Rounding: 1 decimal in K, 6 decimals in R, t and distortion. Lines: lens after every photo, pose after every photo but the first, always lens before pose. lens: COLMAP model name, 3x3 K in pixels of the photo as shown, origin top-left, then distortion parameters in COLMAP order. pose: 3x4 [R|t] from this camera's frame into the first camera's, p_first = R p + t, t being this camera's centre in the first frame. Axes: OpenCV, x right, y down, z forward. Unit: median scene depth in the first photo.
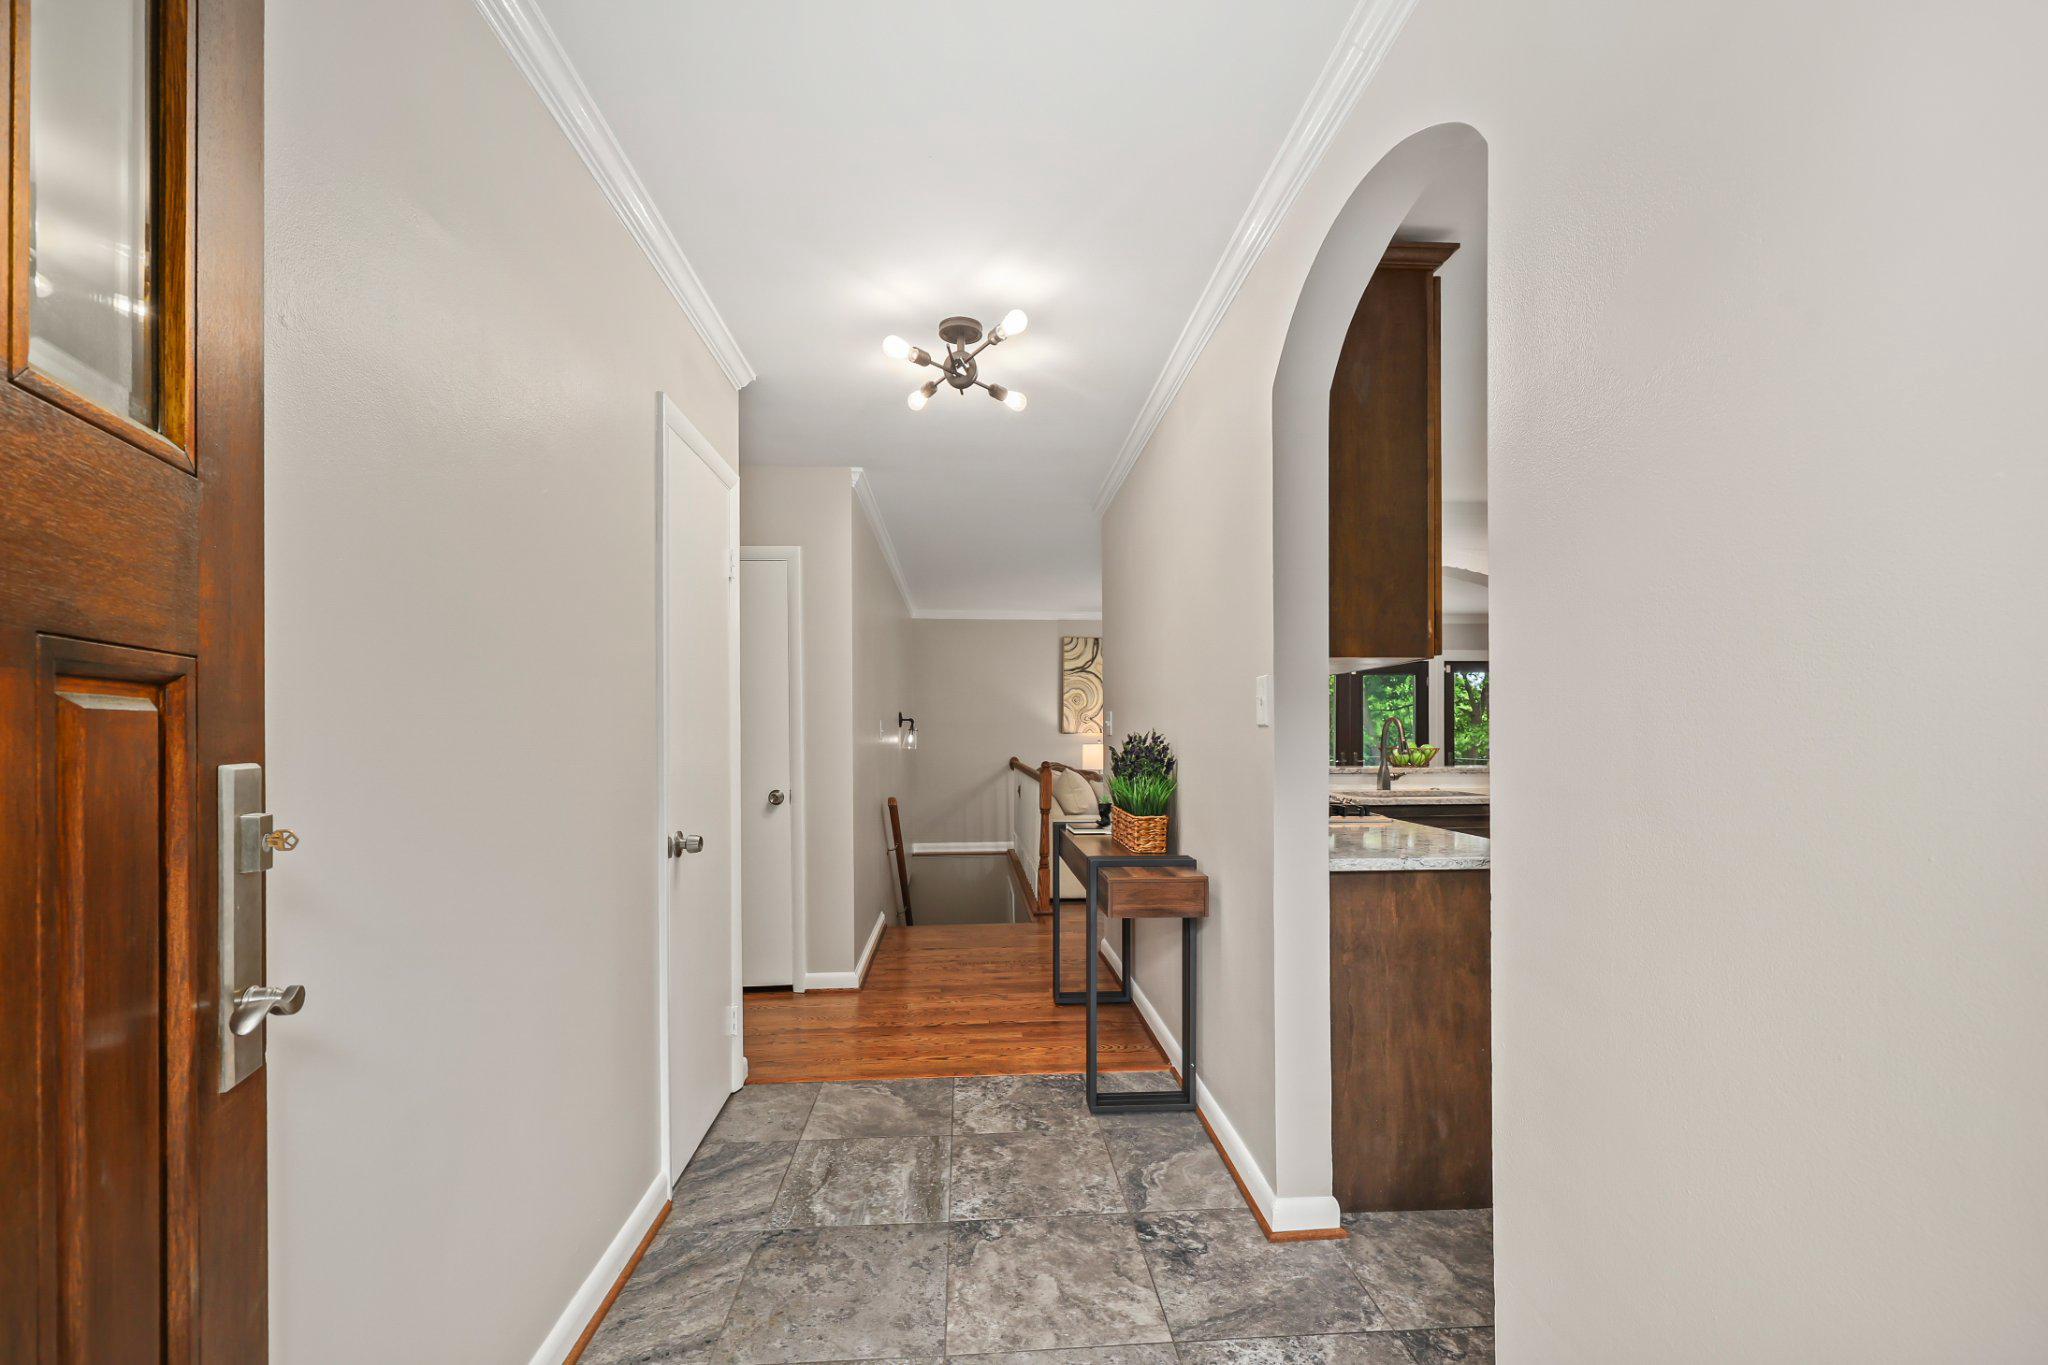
lens RADIAL K [[848.0, 0, 1014.2], [0, 848.0, 729.7], [0, 0, 1]] dist [-0.000106, -0.000059]
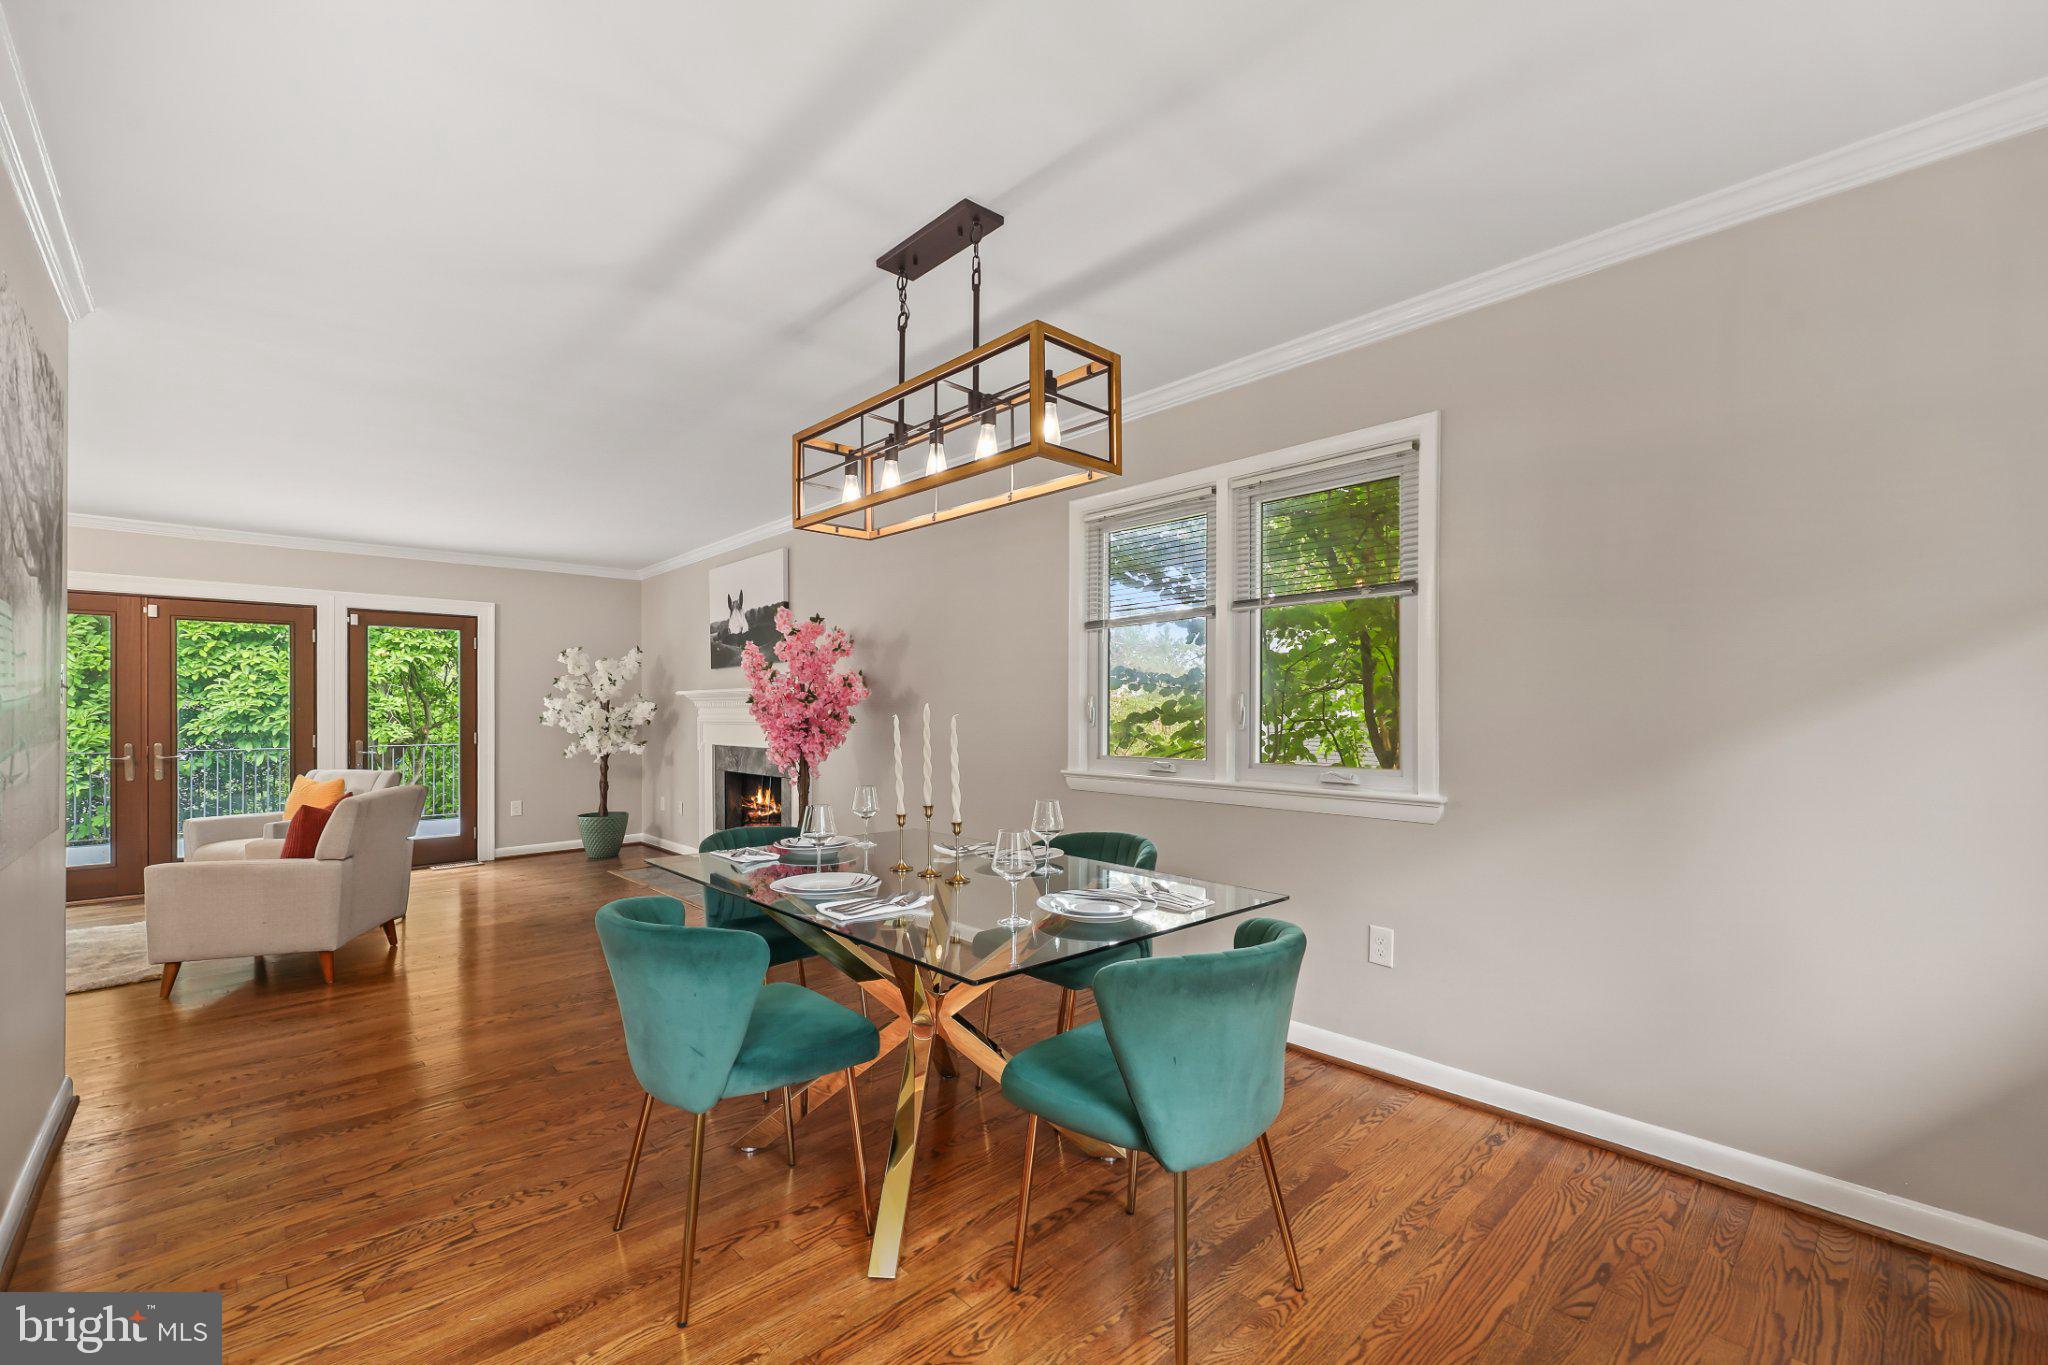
lens RADIAL K [[851.0, 0, 1025.6], [0, 851.0, 711.3], [0, 0, 1]] dist [-0.000204, -0.000171]
pose [[0.768290, 0.002212, 0.640098, 1.639032], [-0.003240, 0.999995, 0.000432, 0.003179], [-0.640094, -0.002406, 0.768293, 0.380781]]
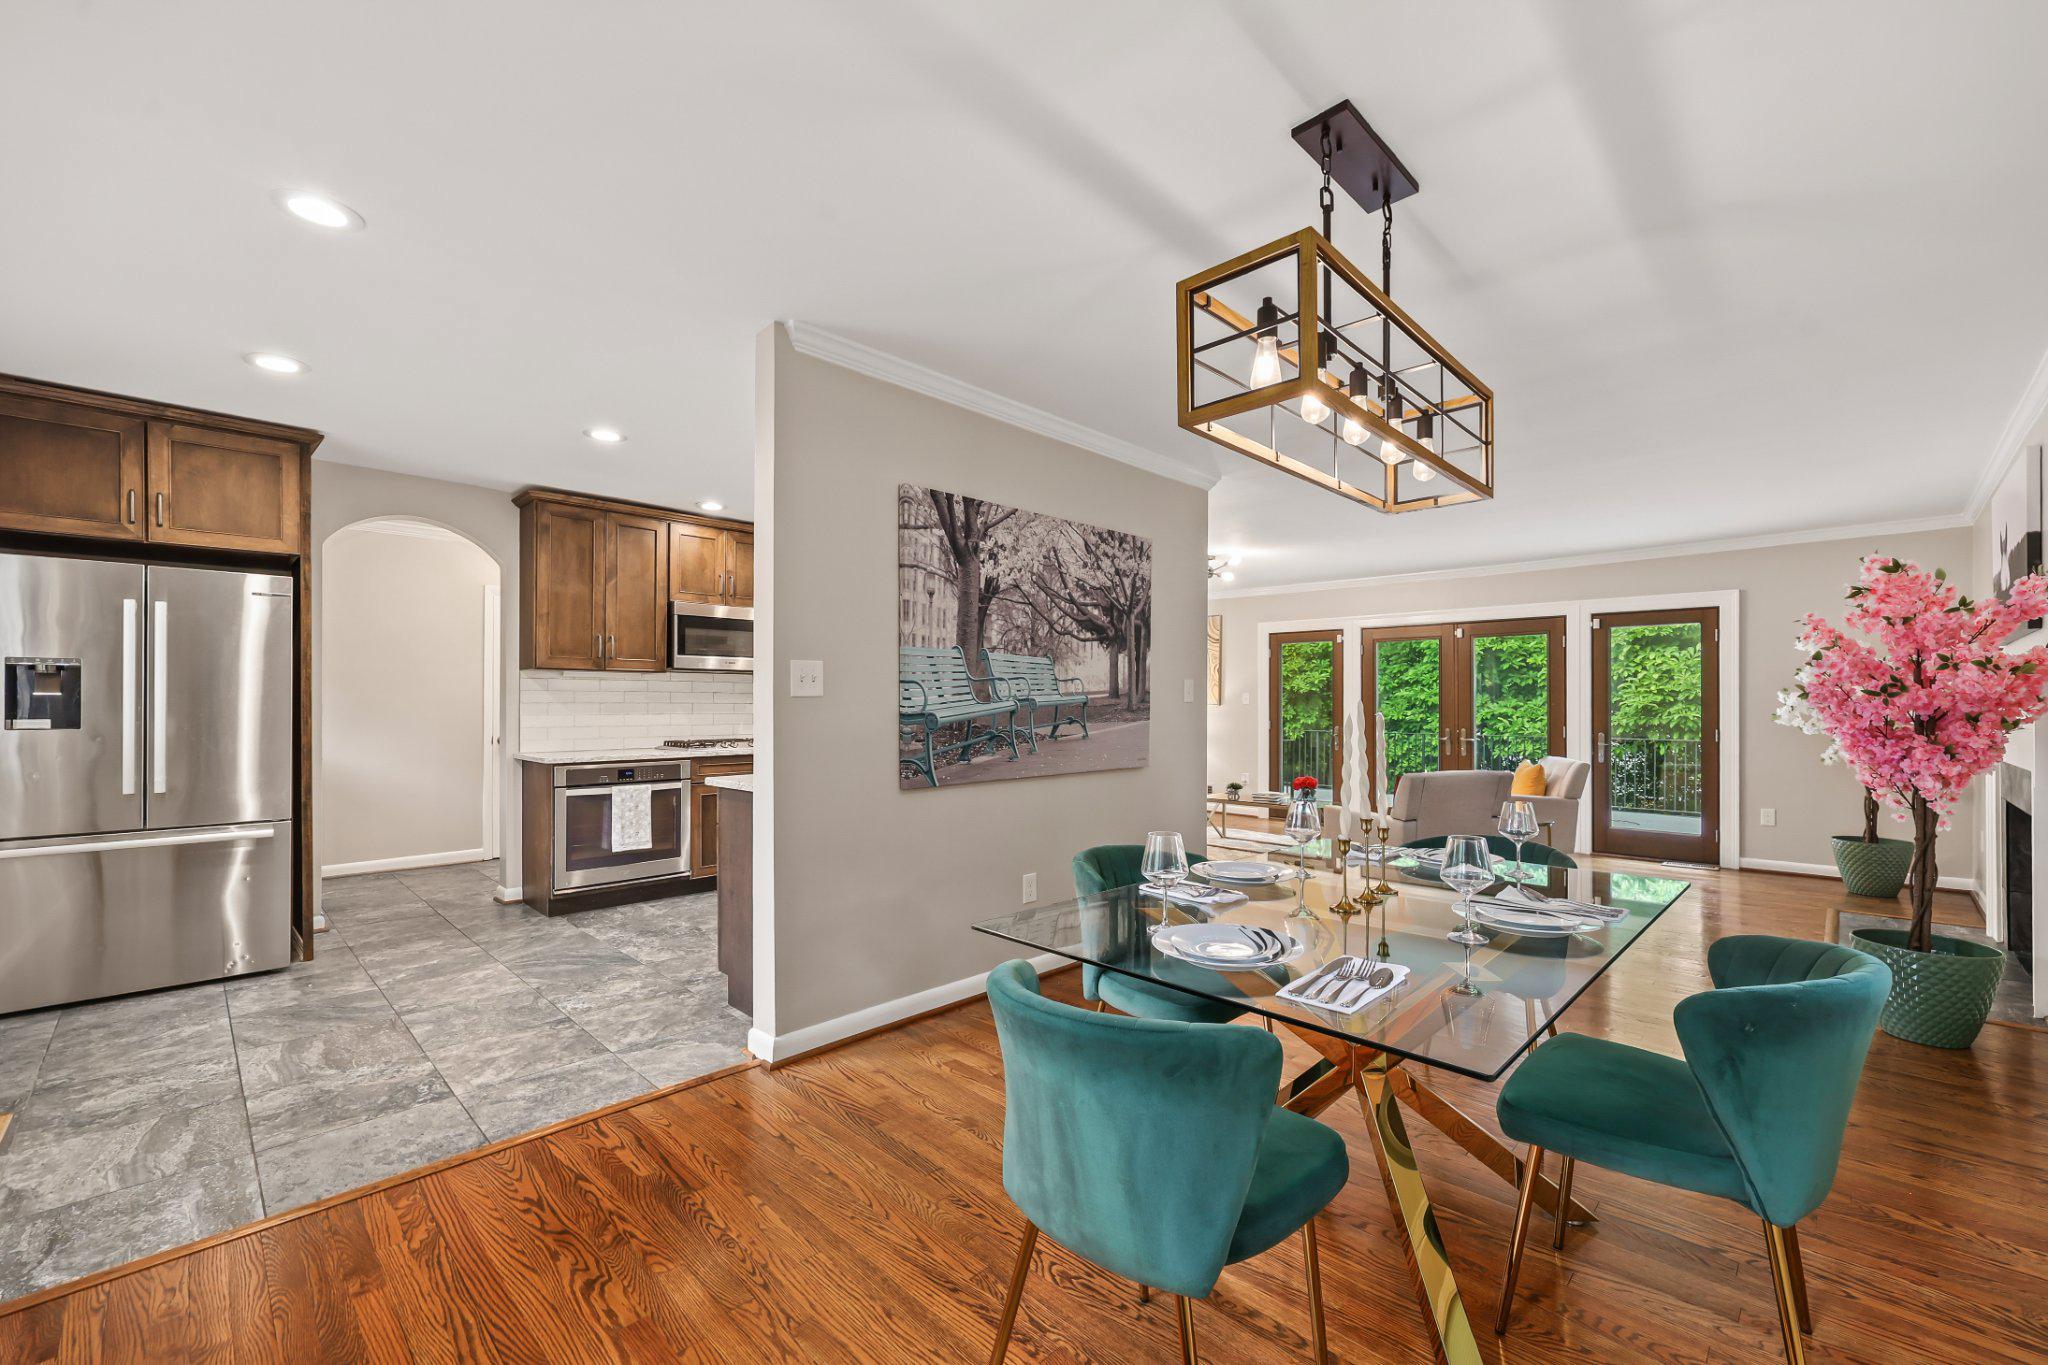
lens RADIAL K [[836.1, 0, 1033.4], [0, 836.1, 702.3], [0, 0, 1]] dist [-0.002379, 0.000045]
pose [[0.667438, 0.005242, -0.744647, 2.463730], [-0.004183, 0.999986, 0.003290, -0.004583], [0.744653, 0.000919, 0.667451, 0.401064]]
